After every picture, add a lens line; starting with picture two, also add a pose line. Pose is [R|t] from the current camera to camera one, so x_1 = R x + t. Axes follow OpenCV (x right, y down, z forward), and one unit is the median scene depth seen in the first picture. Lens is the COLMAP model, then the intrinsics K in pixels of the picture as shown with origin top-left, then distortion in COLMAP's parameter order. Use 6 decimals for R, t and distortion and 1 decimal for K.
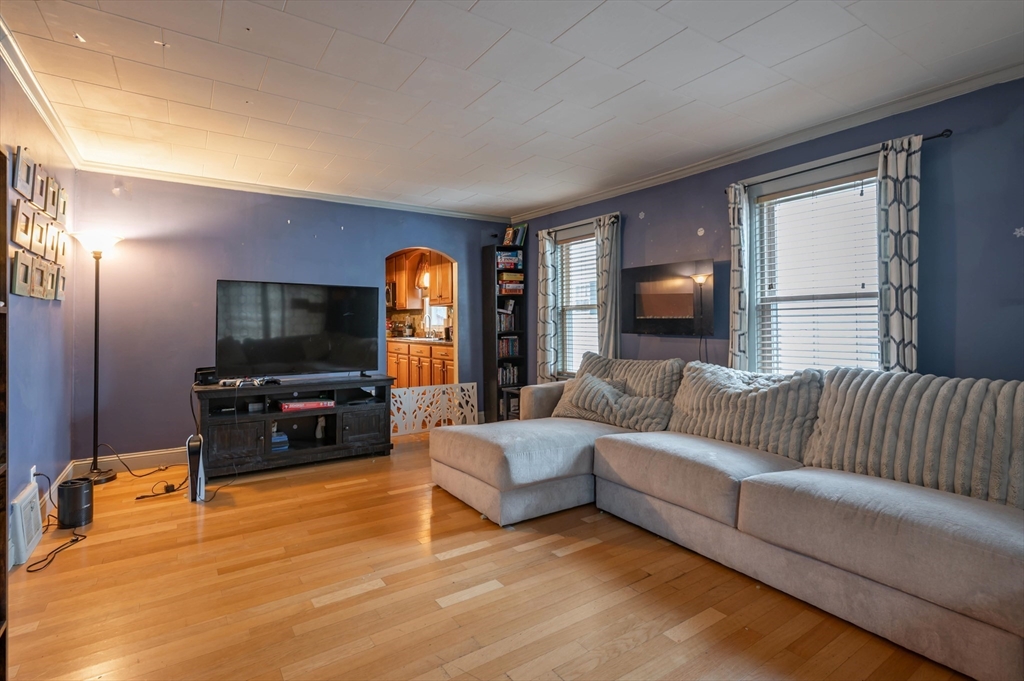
lens RADIAL K [[510.4, 0, 514.3], [0, 510.4, 317.4], [0, 0, 1]] dist [-0.001663, 0.000030]
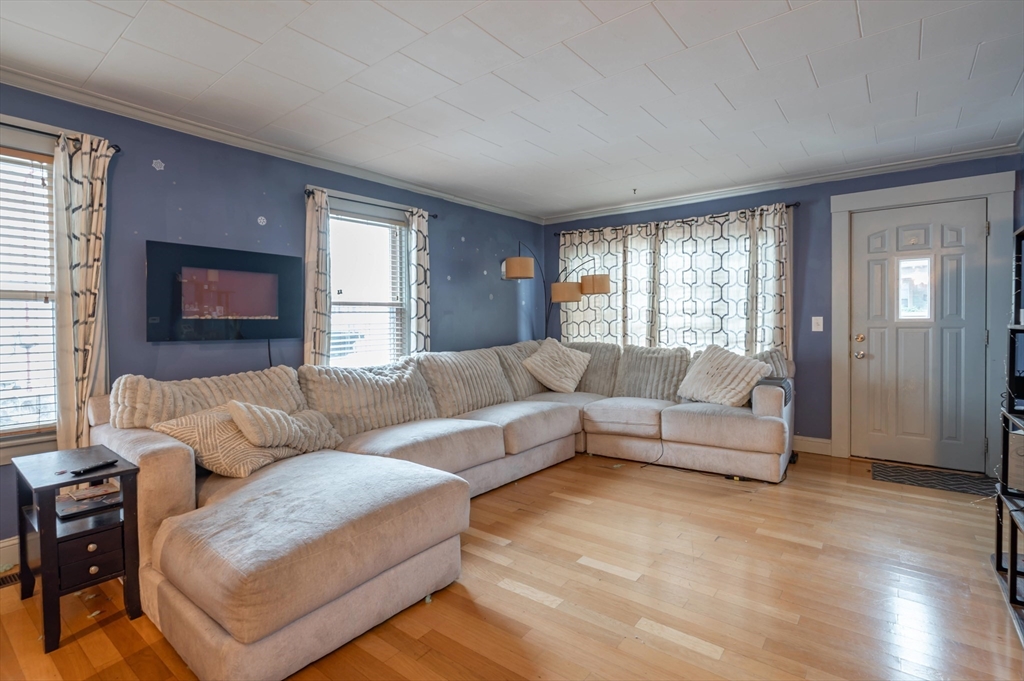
lens RADIAL K [[495.6, 0, 497.6], [0, 495.6, 337.6], [0, 0, 1]] dist [0.000916, 0.000123]
pose [[-0.299357, -0.025609, 0.953797, -0.869209], [0.000483, 0.999636, 0.026991, 0.014986], [-0.954141, 0.008541, -0.299236, 1.317375]]
